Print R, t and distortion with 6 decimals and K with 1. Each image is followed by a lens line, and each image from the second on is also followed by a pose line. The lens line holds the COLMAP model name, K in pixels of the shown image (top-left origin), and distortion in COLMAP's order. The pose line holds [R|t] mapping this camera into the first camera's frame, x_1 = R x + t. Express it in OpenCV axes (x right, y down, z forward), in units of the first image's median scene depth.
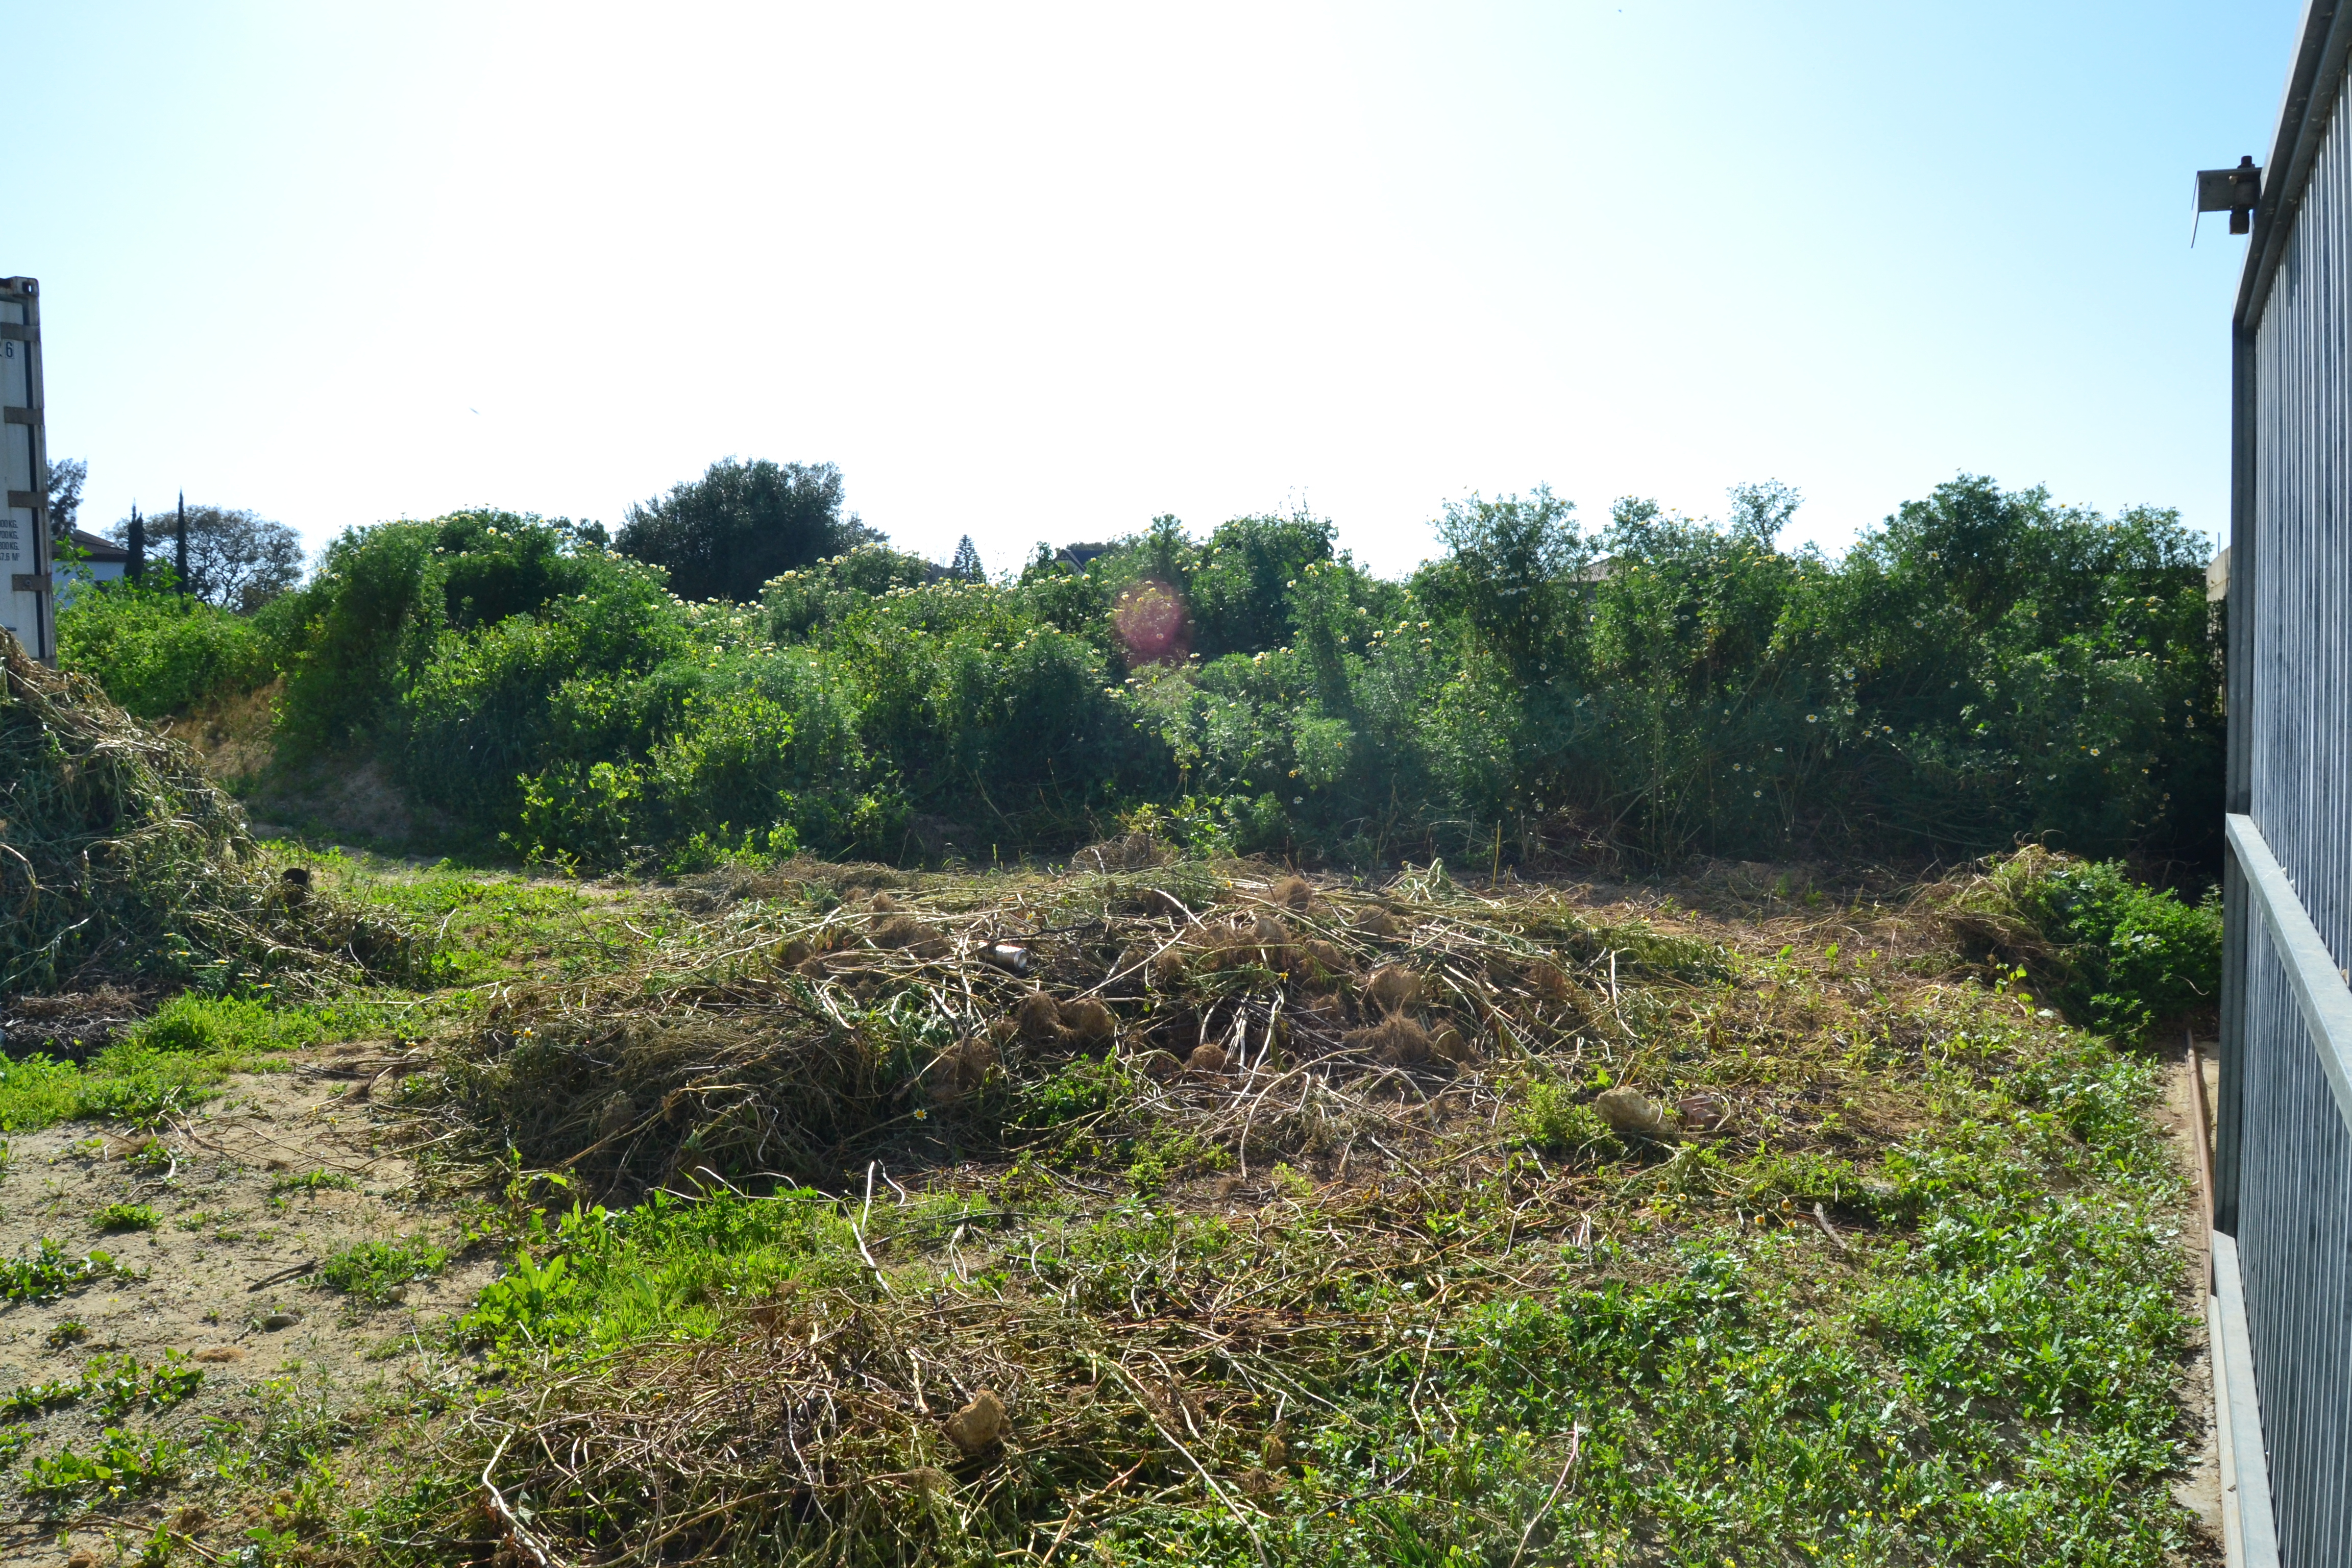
lens RADIAL K [[1893.5, 0, 1176.3], [0, 1893.5, 773.8], [0, 0, 1]] dist [-0.097652, 0.043456]
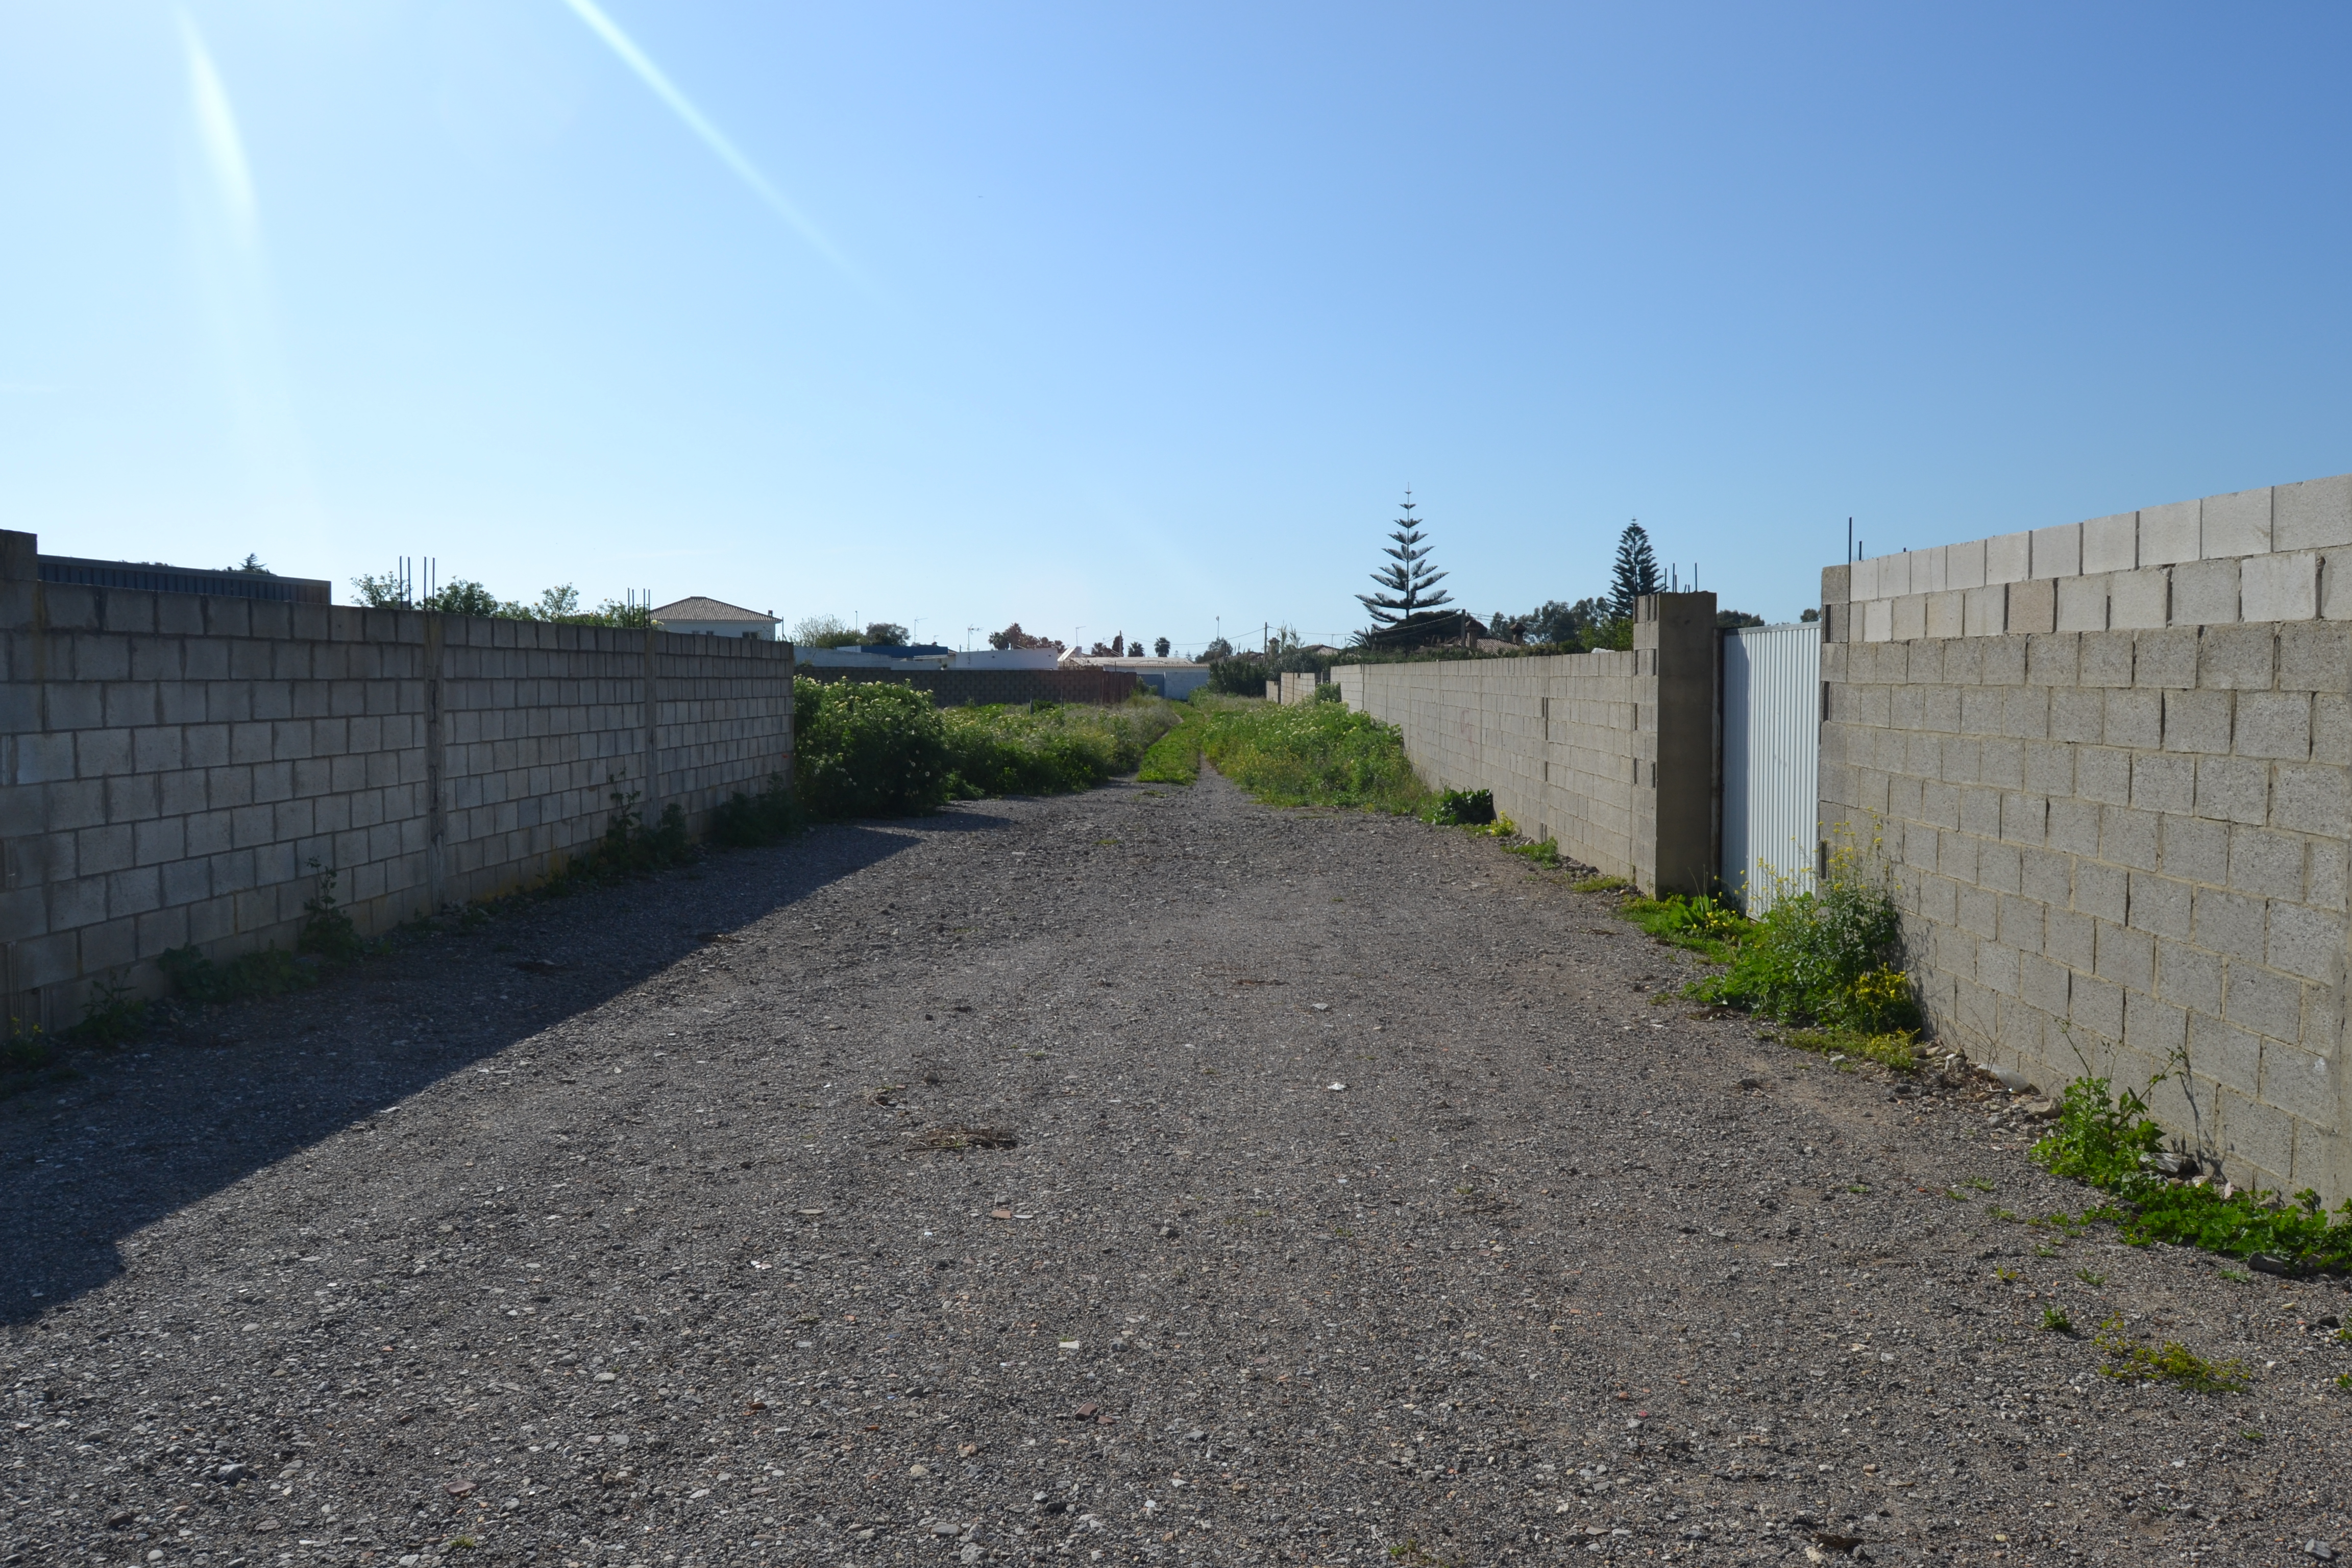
lens RADIAL K [[1877.7, 0, 1177.3], [0, 1877.7, 769.3], [0, 0, 1]] dist [-0.098806, 0.044335]
pose [[0.896444, 0.000741, 0.443157, 0.488020], [0.008567, 0.999783, -0.019002, 0.031523], [-0.443074, 0.020830, 0.896243, -0.917599]]
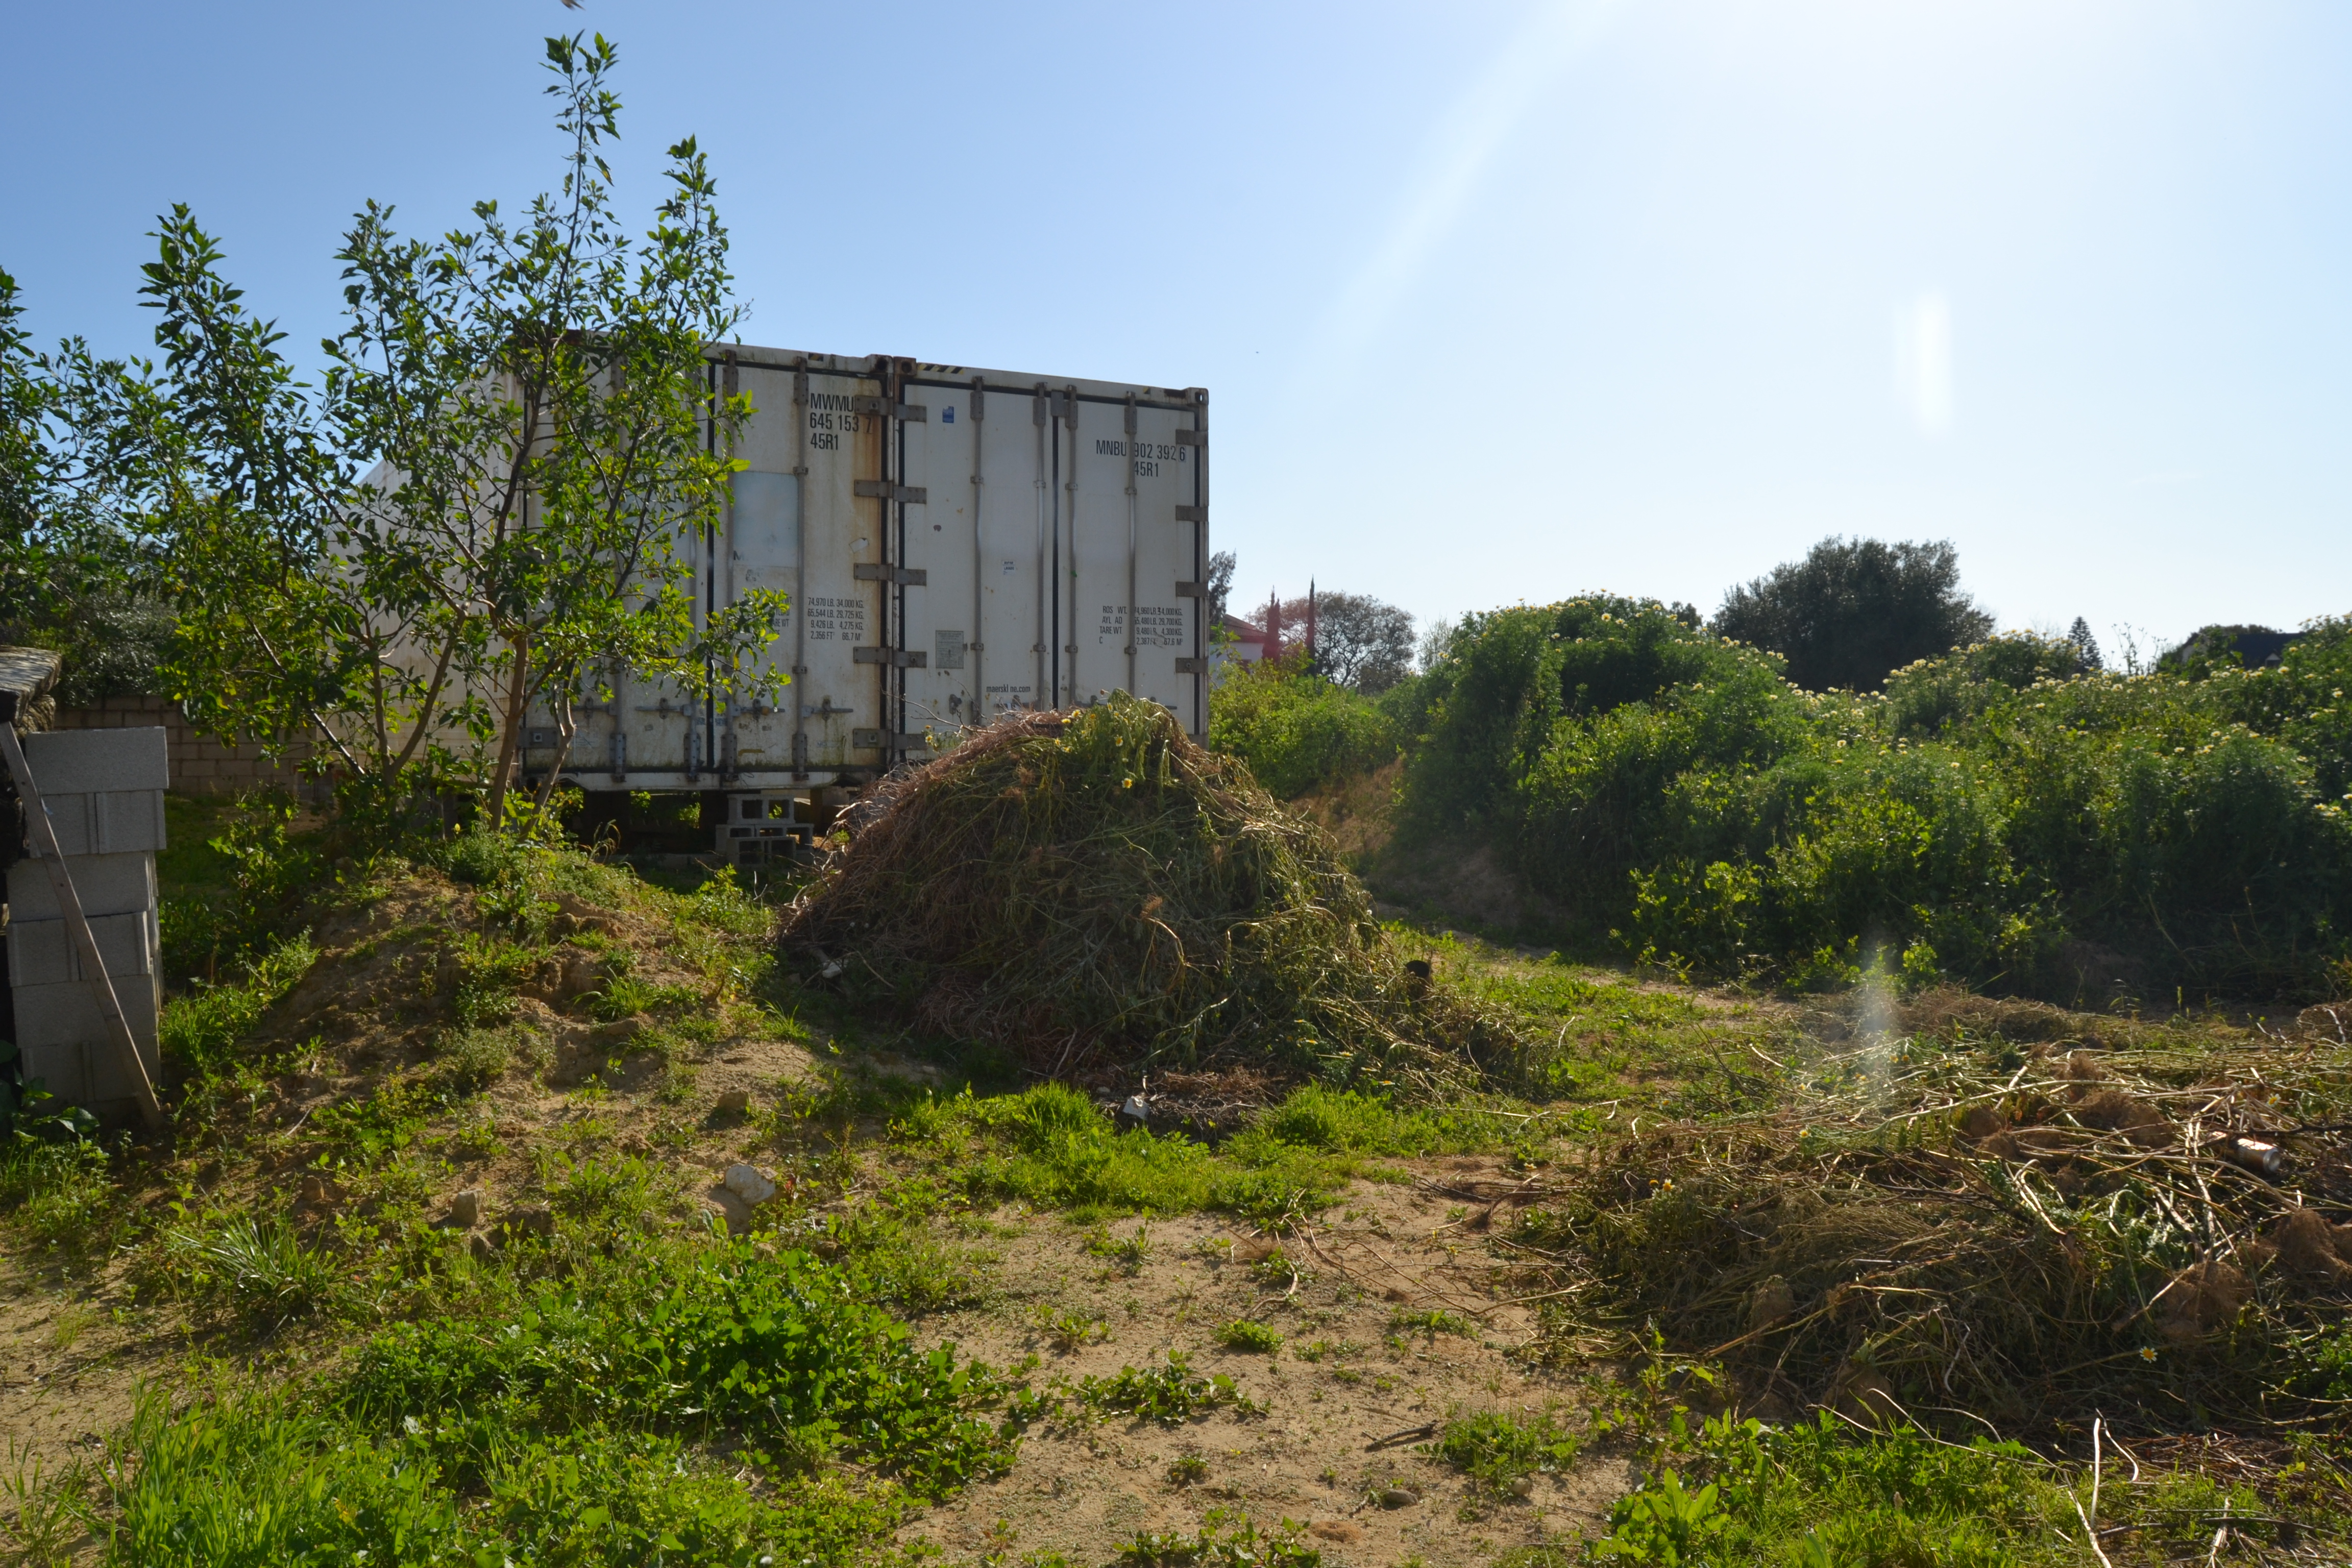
lens RADIAL K [[1894.6, 0, 1184.1], [0, 1894.6, 770.3], [0, 0, 1]] dist [-0.098390, 0.045846]
pose [[0.848508, 0.030517, -0.528301, -0.061207], [-0.054649, 0.998051, -0.030121, -0.015226], [0.526352, 0.054429, 0.848523, 0.088546]]
